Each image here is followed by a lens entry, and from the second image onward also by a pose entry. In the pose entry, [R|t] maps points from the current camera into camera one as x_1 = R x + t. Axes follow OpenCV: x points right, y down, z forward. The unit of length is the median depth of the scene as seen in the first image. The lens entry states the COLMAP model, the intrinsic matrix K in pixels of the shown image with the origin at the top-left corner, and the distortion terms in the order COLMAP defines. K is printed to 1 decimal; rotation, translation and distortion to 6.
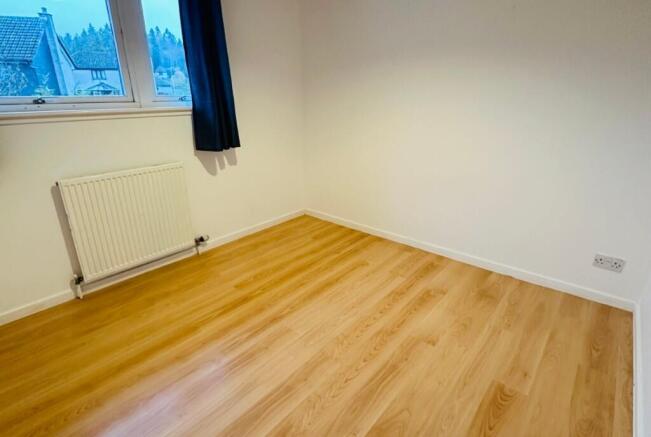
lens RADIAL K [[344.6, 0, 325.5], [0, 344.6, 218.5], [0, 0, 1]] dist [-0.004867, -0.000434]
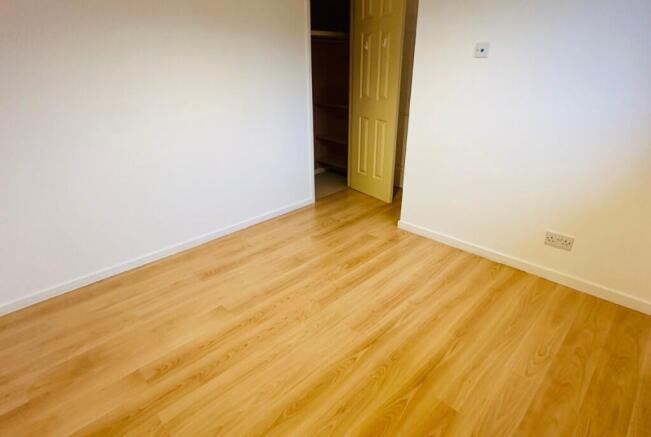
lens RADIAL K [[344.6, 0, 325.5], [0, 344.6, 218.5], [0, 0, 1]] dist [-0.004867, -0.000434]
pose [[-0.995314, -0.038113, 0.088869, -0.101255], [0.035604, 0.710034, 0.703266, -0.569967], [-0.089904, 0.703135, -0.705350, 1.486271]]
